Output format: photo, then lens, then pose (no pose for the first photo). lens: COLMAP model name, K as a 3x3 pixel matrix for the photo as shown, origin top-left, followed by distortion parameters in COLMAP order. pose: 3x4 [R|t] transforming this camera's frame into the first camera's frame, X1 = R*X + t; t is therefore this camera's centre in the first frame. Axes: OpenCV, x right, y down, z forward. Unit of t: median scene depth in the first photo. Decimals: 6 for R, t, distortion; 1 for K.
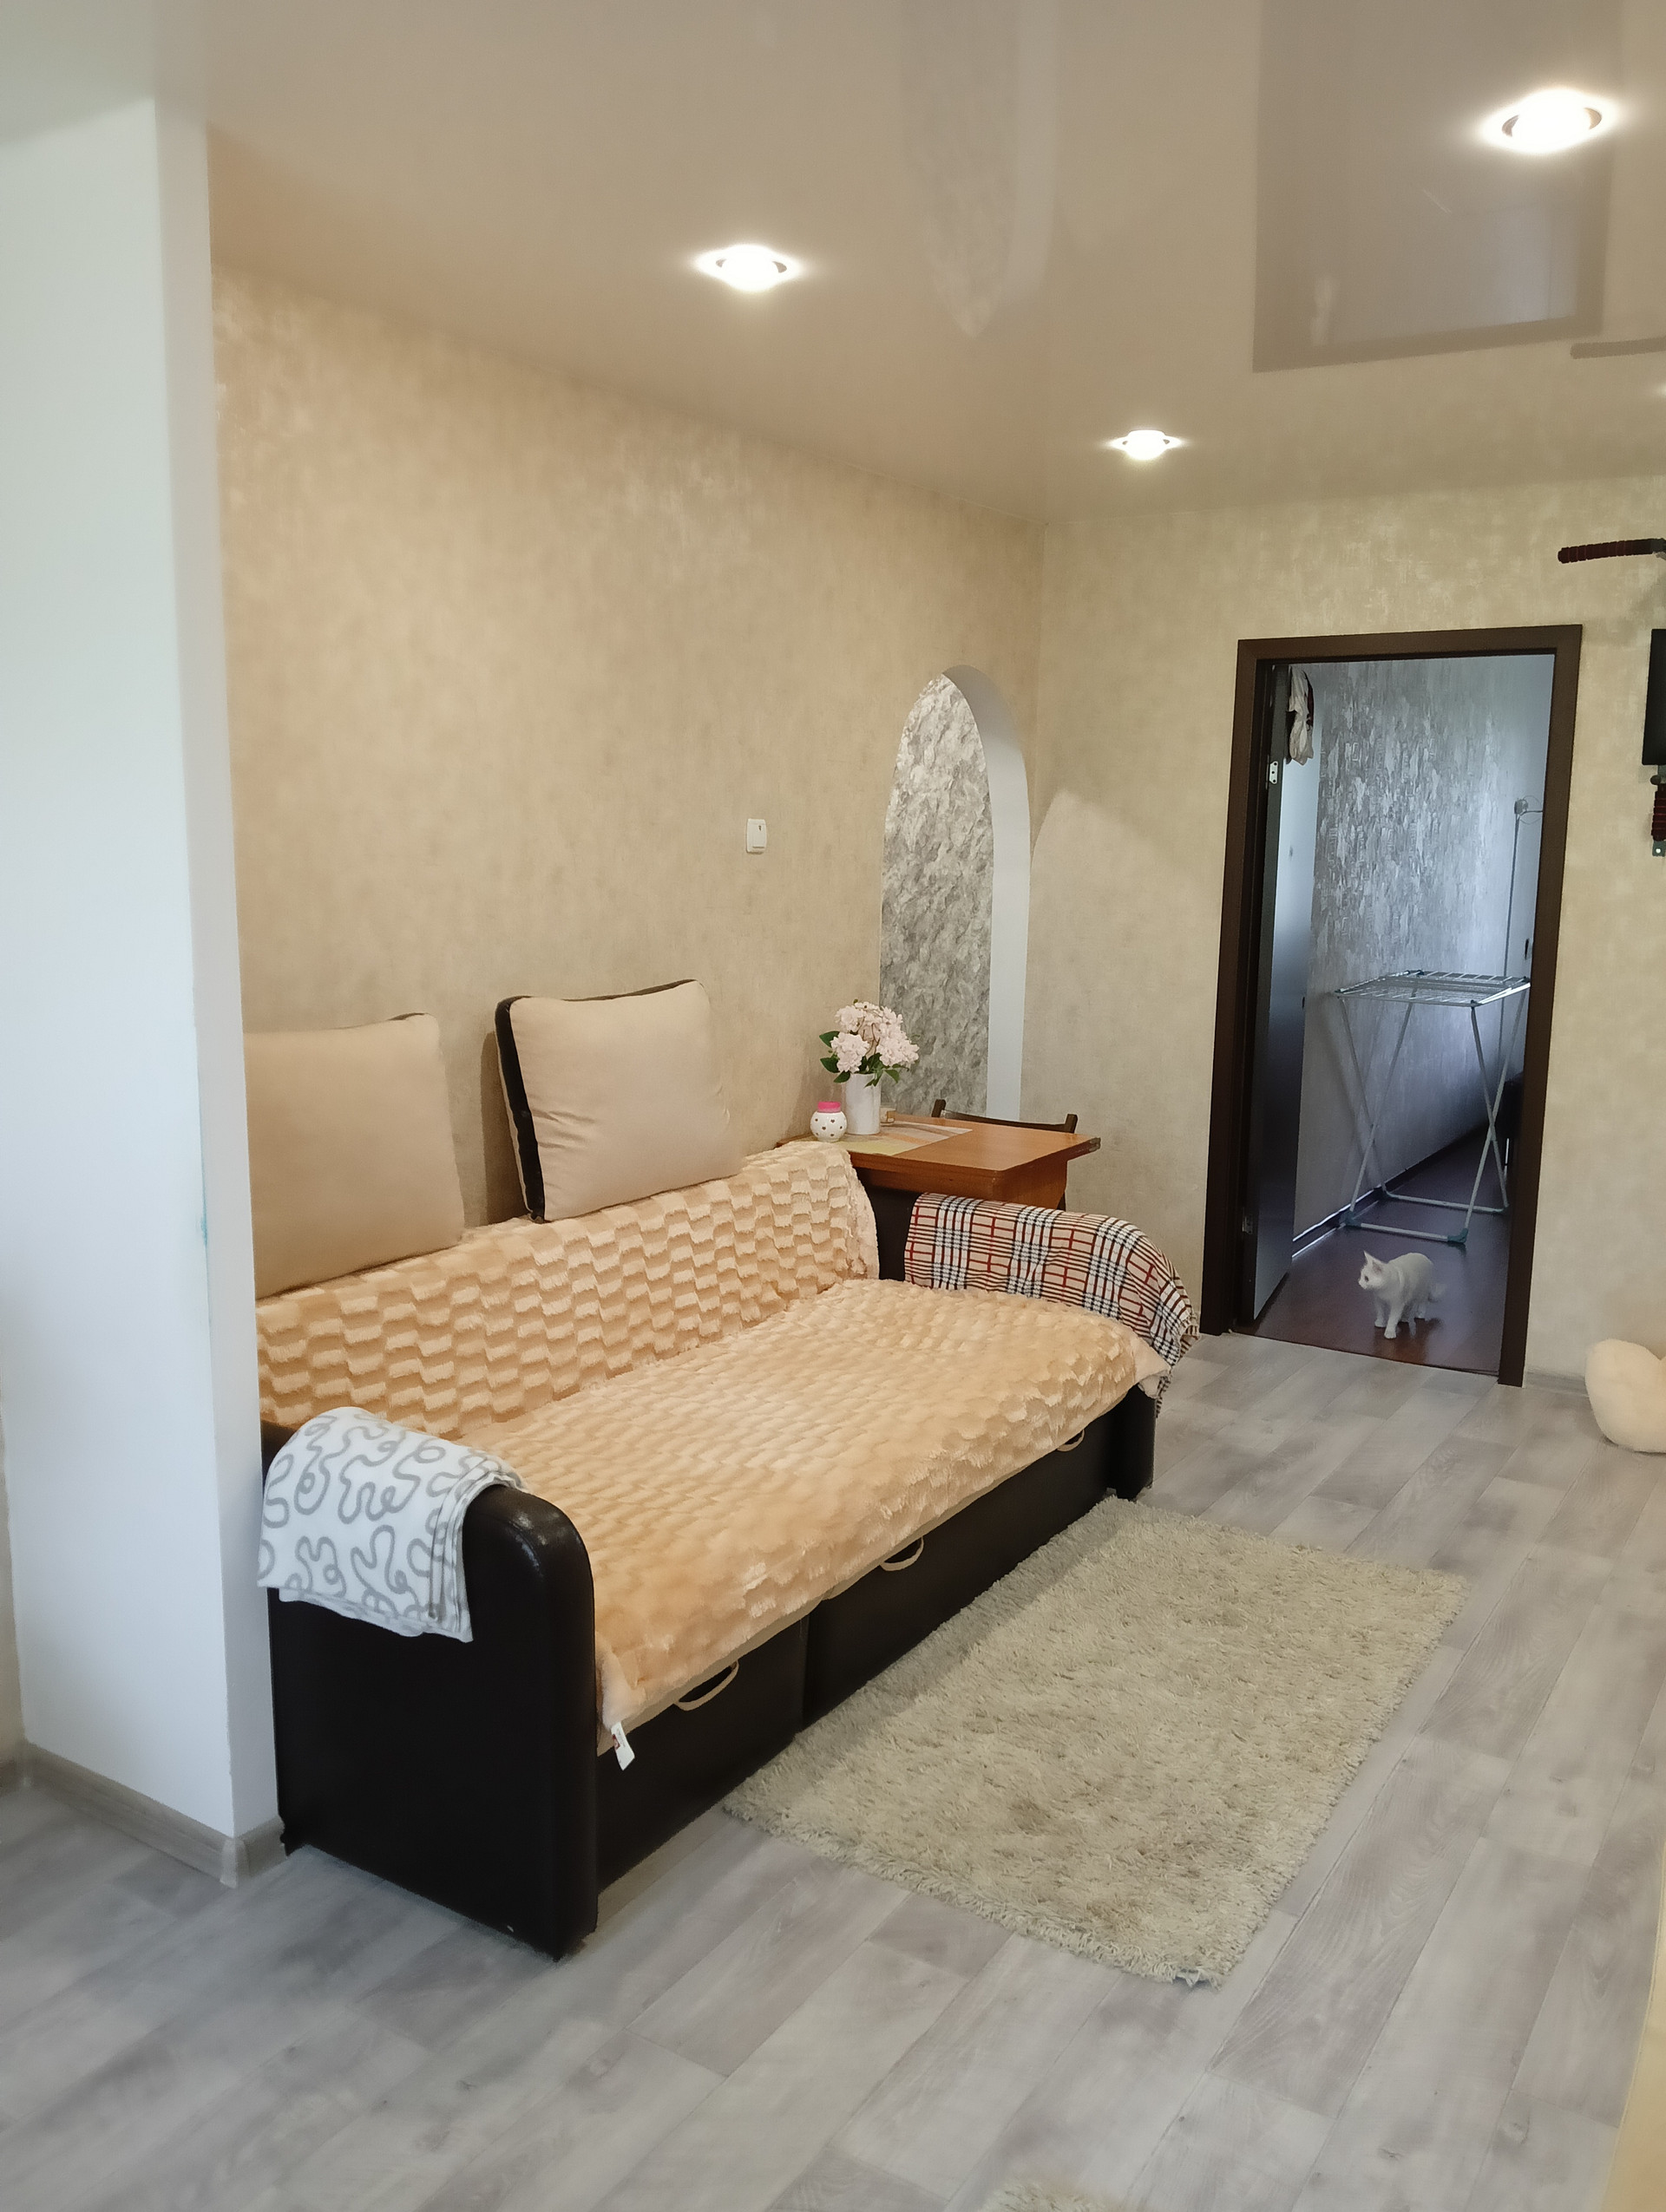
lens RADIAL K [[1762.2, 0, 833.0], [0, 1762.2, 1106.0], [0, 0, 1]] dist [0.010120, -0.077139]
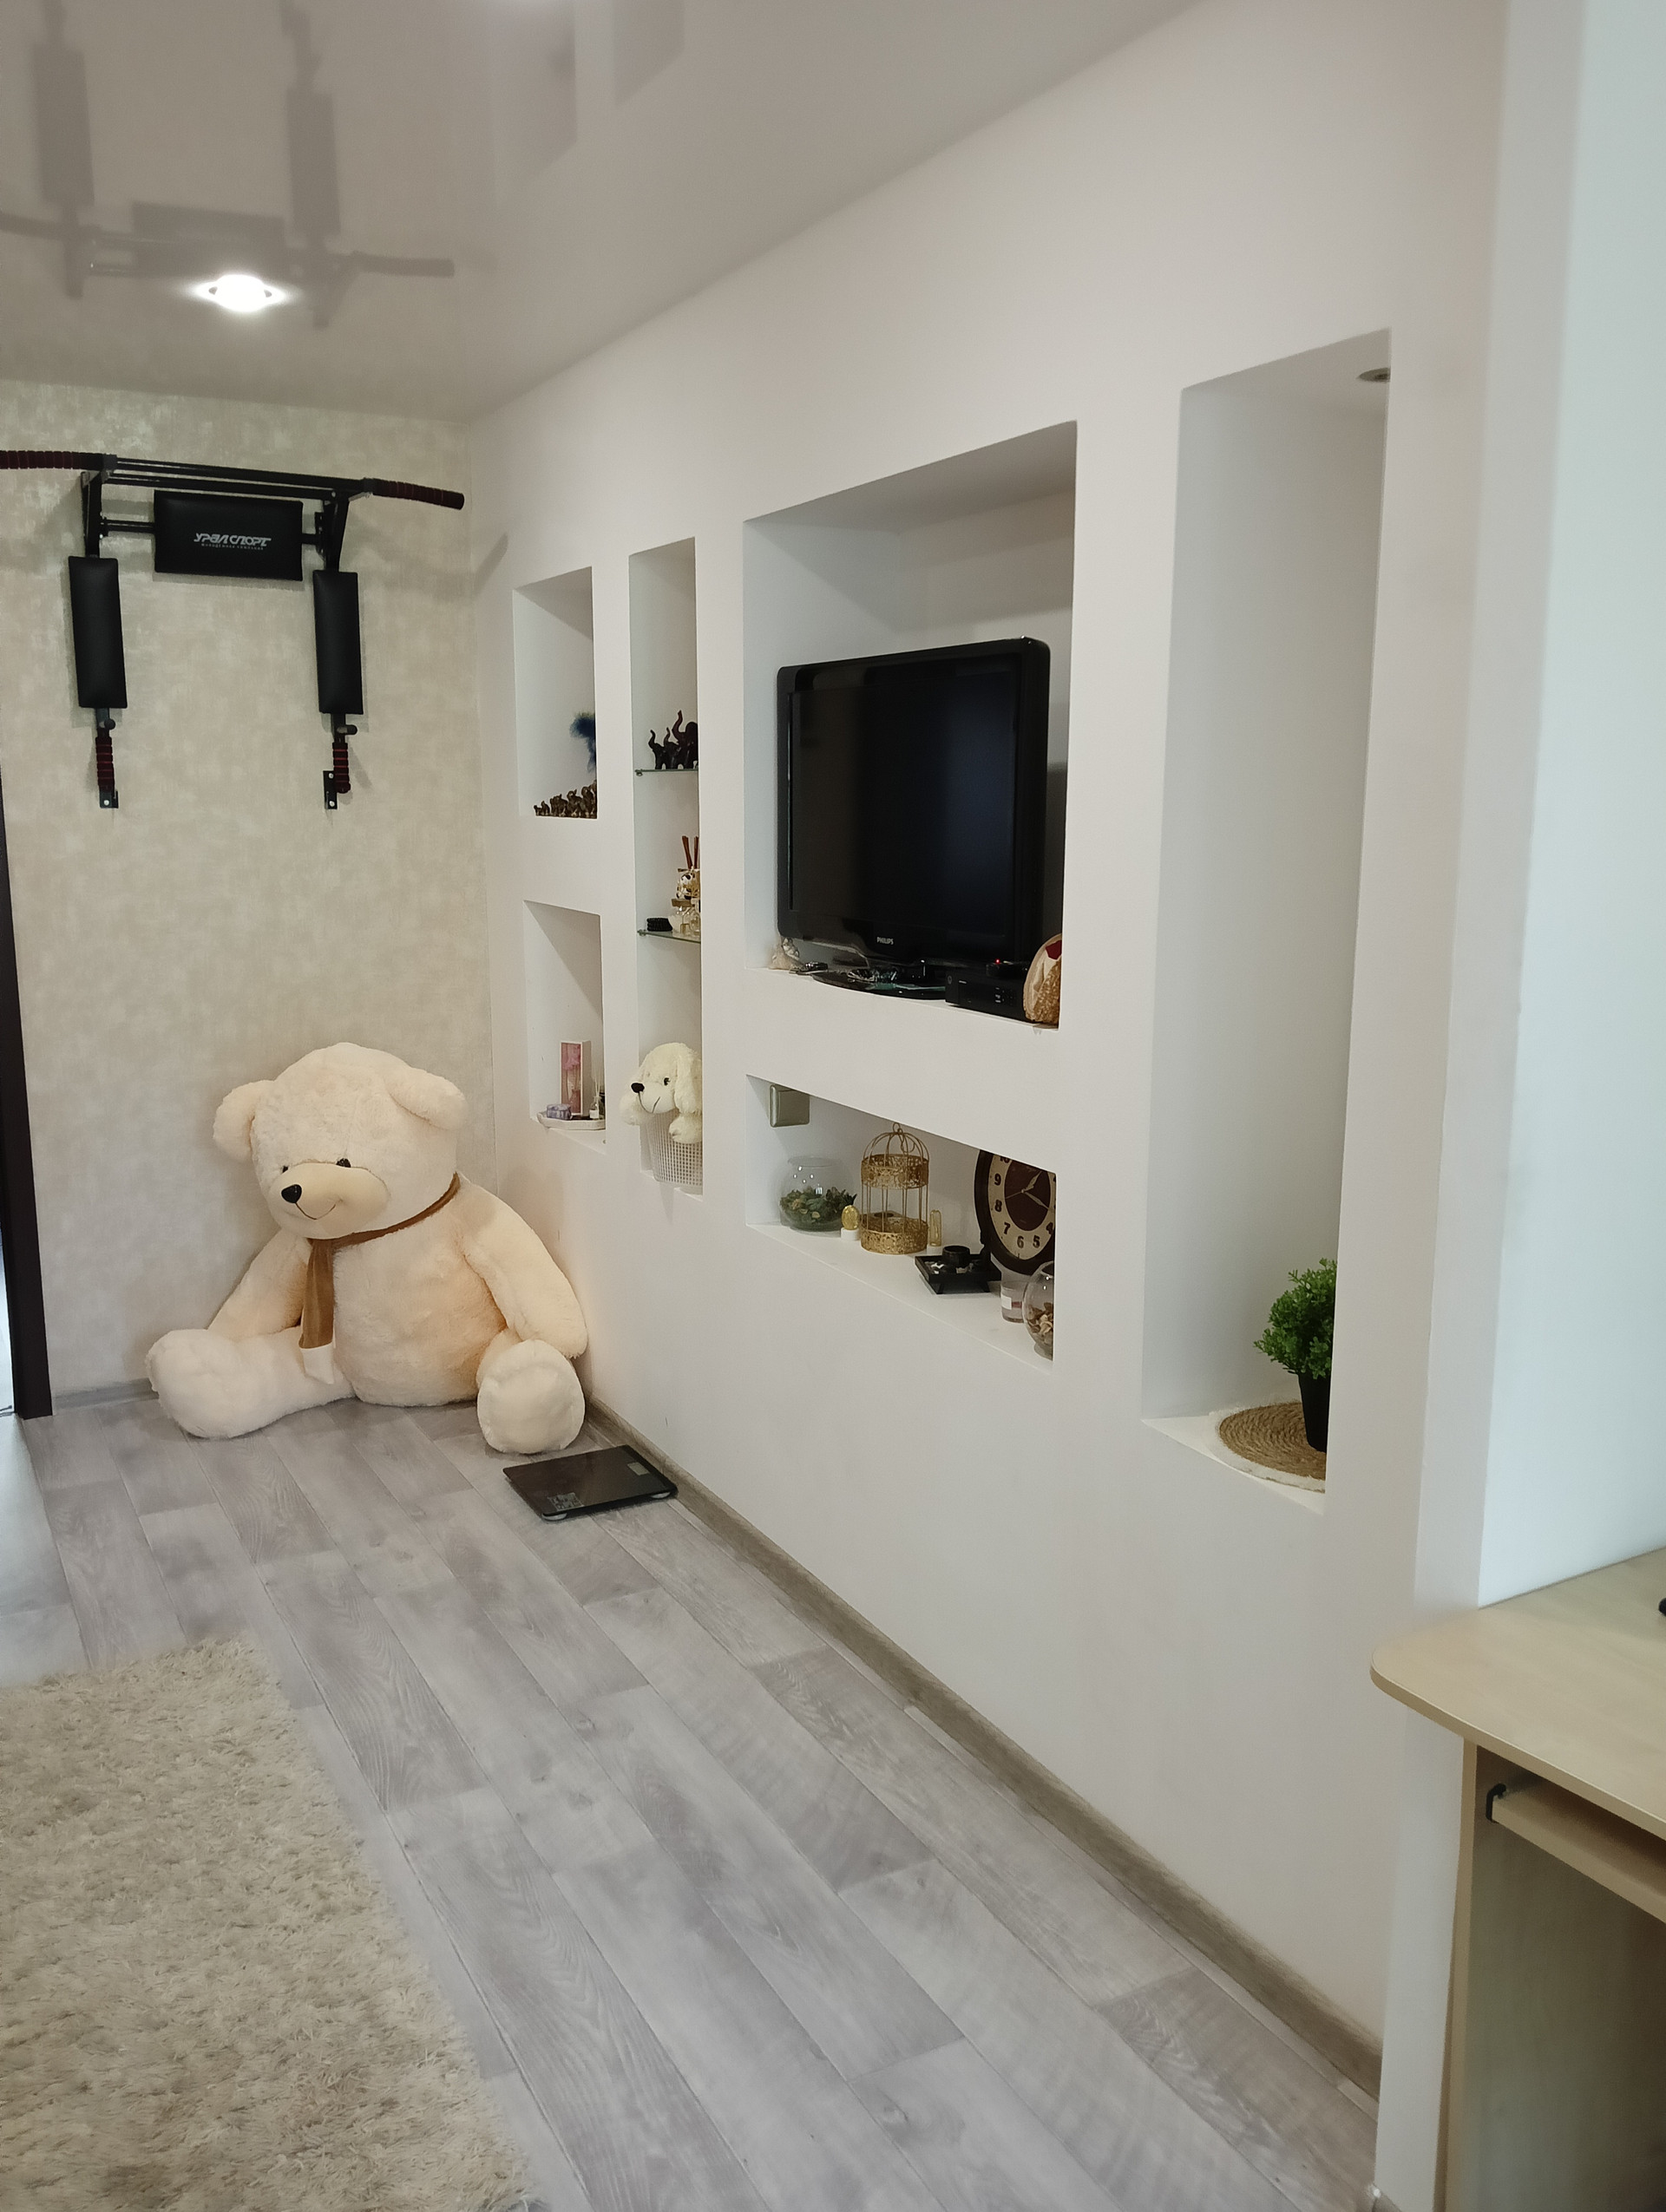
lens RADIAL K [[1762.2, 0, 833.0], [0, 1762.2, 1106.0], [0, 0, 1]] dist [0.010120, -0.077139]
pose [[0.481416, -0.167957, 0.860249, -0.104391], [0.149370, 0.982833, 0.108299, -0.020130], [-0.863671, 0.076358, 0.498239, 0.143161]]
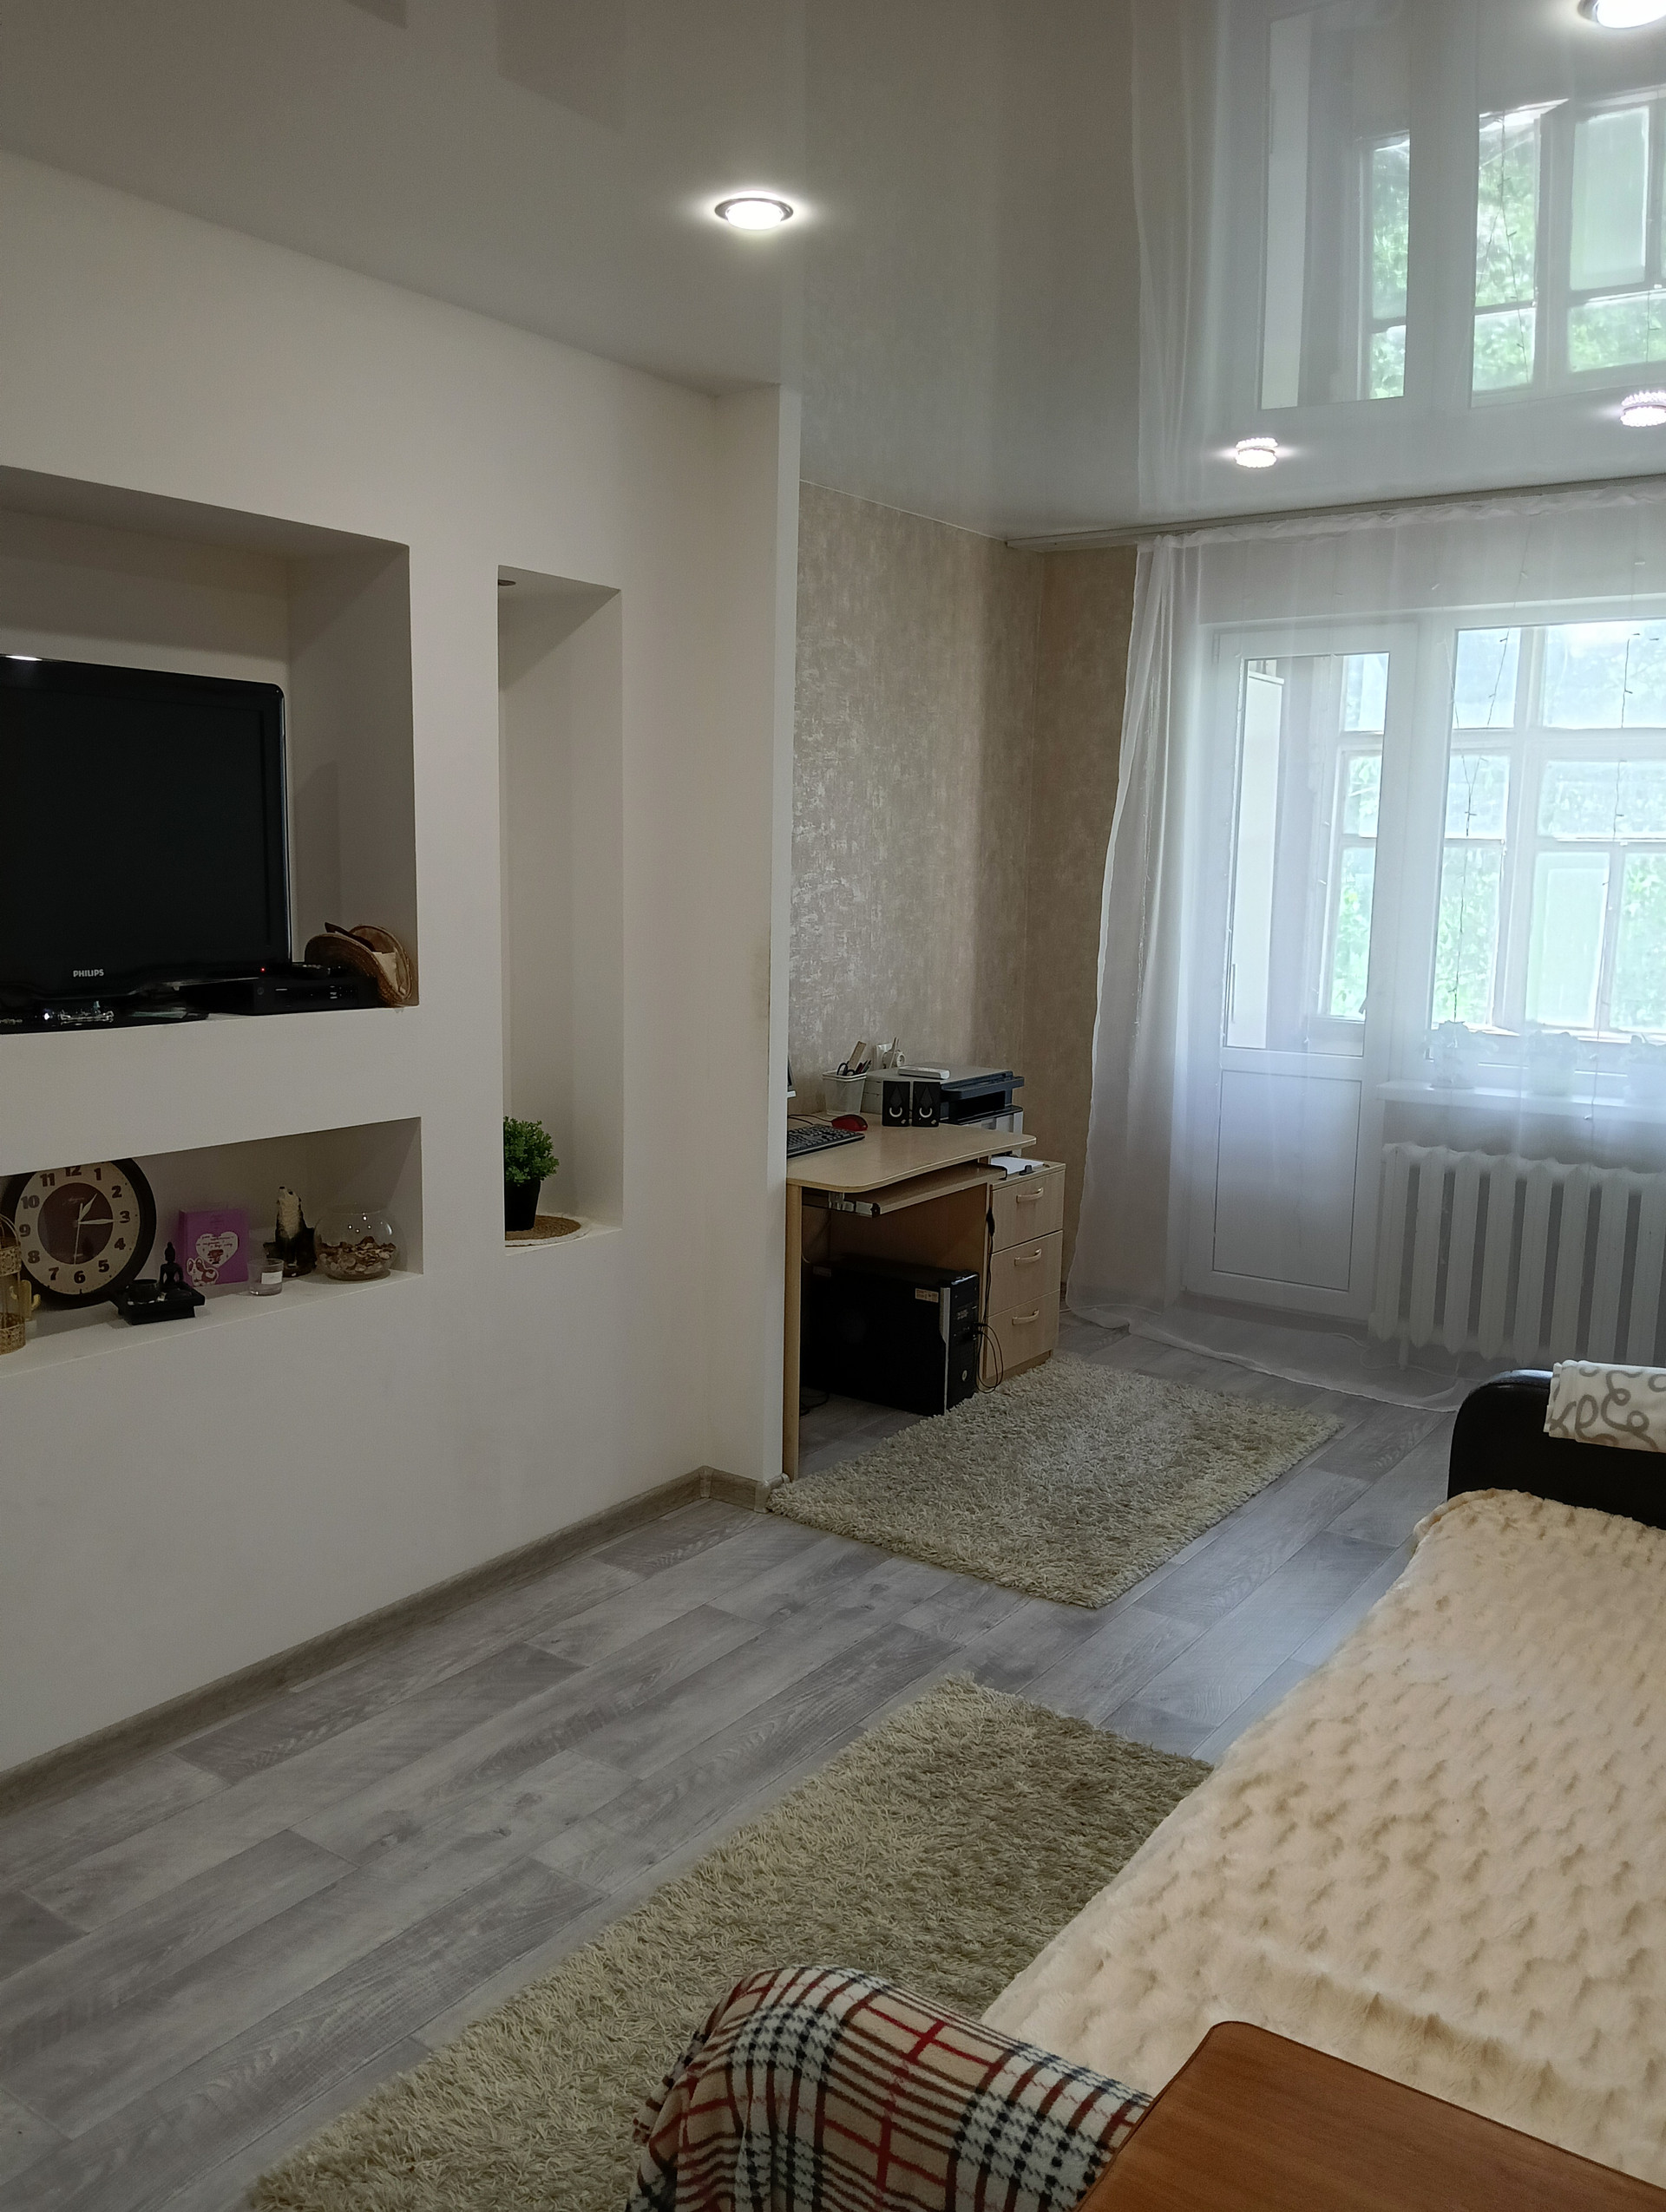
lens RADIAL K [[1762.2, 0, 833.0], [0, 1762.2, 1106.0], [0, 0, 1]] dist [0.010120, -0.077139]
pose [[-0.998913, -0.032392, 0.033517, 0.087178], [-0.020653, 0.952210, 0.304746, -0.102634], [-0.041787, 0.303723, -0.951844, 0.688836]]
